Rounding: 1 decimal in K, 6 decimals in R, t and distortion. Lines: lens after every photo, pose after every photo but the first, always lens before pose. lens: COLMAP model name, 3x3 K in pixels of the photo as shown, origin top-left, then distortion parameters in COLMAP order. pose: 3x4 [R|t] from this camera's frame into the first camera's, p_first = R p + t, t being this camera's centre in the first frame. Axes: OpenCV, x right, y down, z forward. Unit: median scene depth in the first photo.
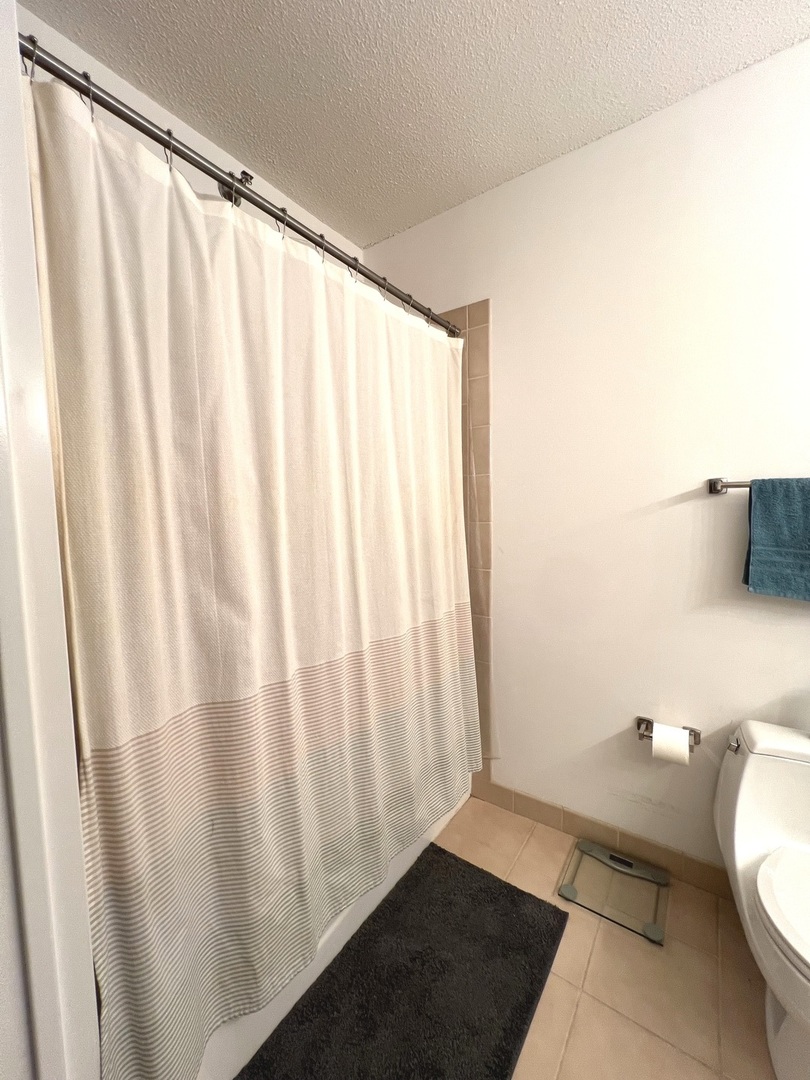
lens RADIAL K [[432.6, 0, 406.3], [0, 432.6, 541.2], [0, 0, 1]] dist [-0.003371, 0.001030]
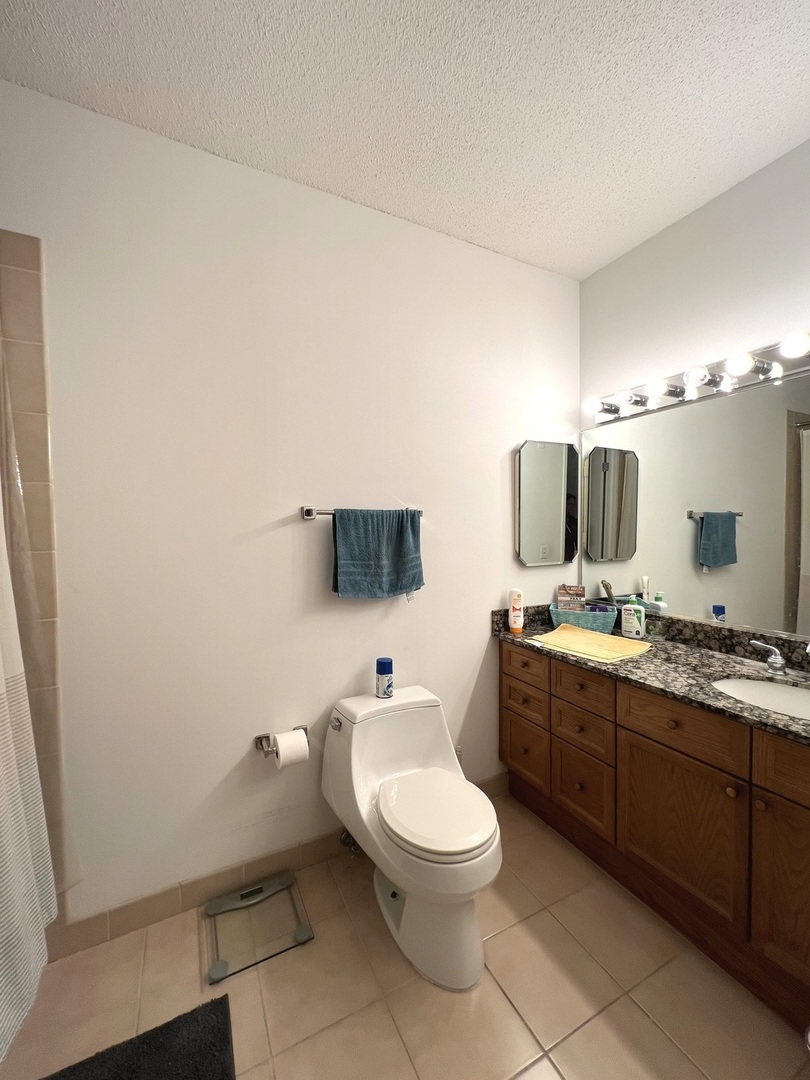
lens RADIAL K [[432.7, 0, 403.4], [0, 432.7, 541.0], [0, 0, 1]] dist [-0.005141, 0.001634]
pose [[0.462815, -0.016418, 0.886303, -0.207221], [0.068728, 0.997483, -0.017412, -0.010747], [-0.883786, 0.068972, 0.462779, 0.209880]]
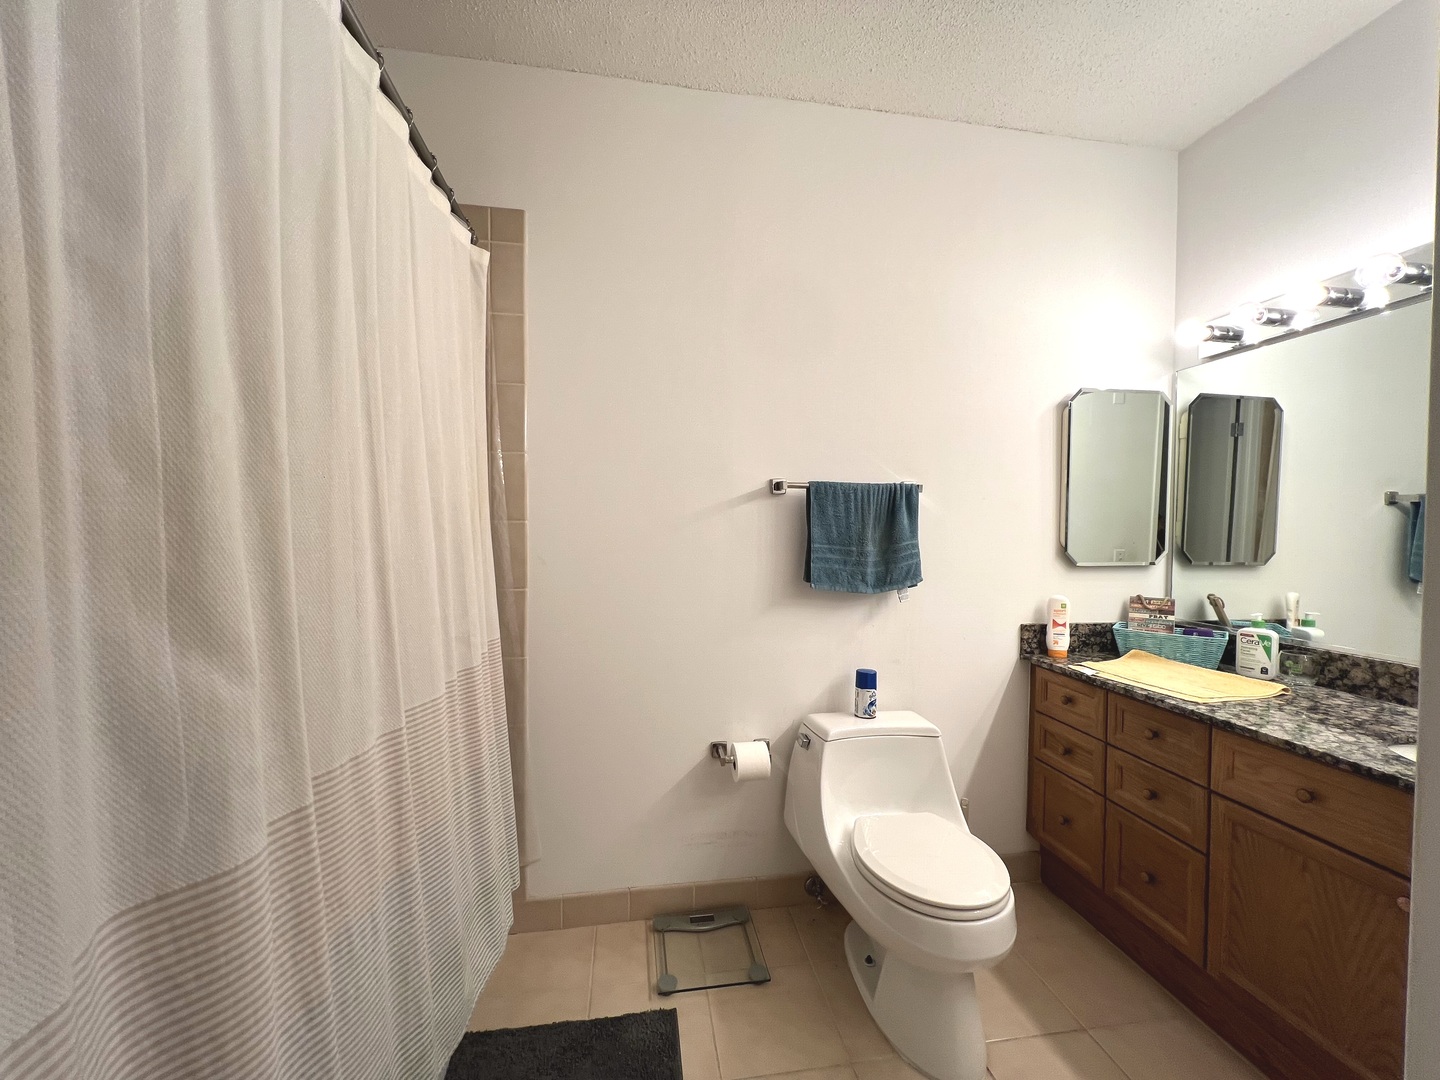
lens RADIAL K [[577.0, 0, 721.4], [0, 577.0, 542.5], [0, 0, 1]] dist [-0.005141, 0.001634]
pose [[0.710976, 0.004779, 0.703200, -0.299696], [0.032398, 0.998693, -0.039543, 0.048430], [-0.702469, 0.050896, 0.709892, 0.140100]]
